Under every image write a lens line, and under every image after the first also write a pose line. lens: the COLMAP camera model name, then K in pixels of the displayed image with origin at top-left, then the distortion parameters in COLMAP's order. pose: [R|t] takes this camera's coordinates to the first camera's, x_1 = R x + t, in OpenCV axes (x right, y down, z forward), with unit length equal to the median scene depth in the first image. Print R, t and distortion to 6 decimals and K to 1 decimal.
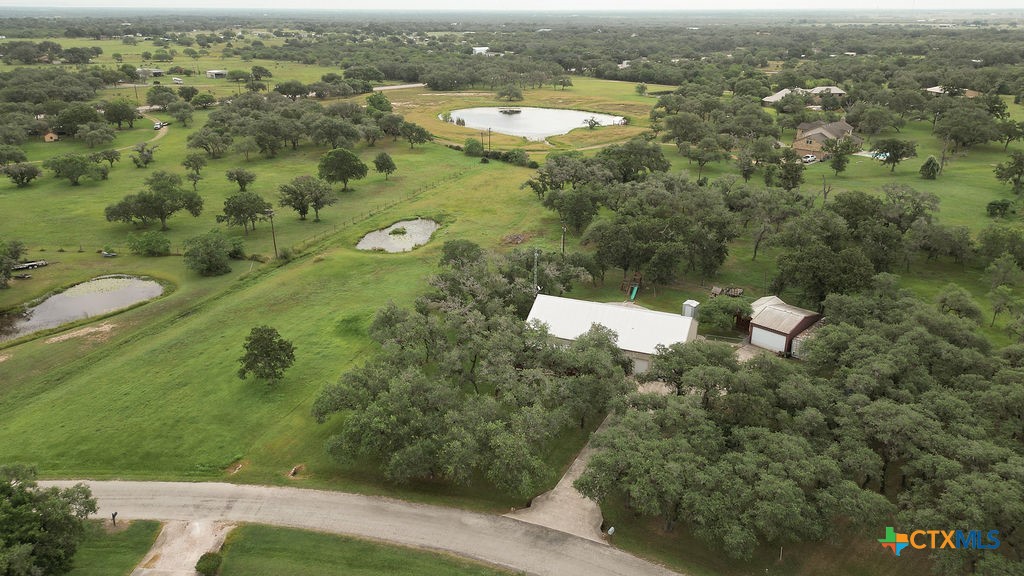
lens RADIAL K [[813.2, 0, 512.9], [0, 813.2, 287.7], [0, 0, 1]] dist [0.008985, -0.017058]
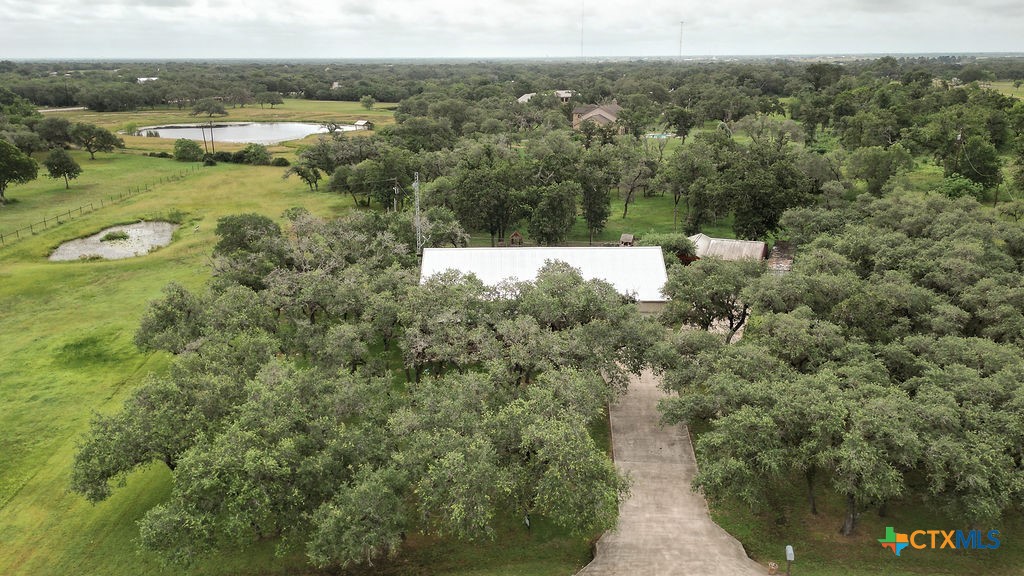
lens RADIAL K [[813.2, 0, 511.5], [0, 813.2, 288.7], [0, 0, 1]] dist [0.008985, -0.017058]
pose [[0.907895, -0.103981, 0.406097, -0.122628], [0.150279, 0.985090, -0.083743, 0.075191], [-0.391335, 0.137058, 0.909985, 0.288690]]
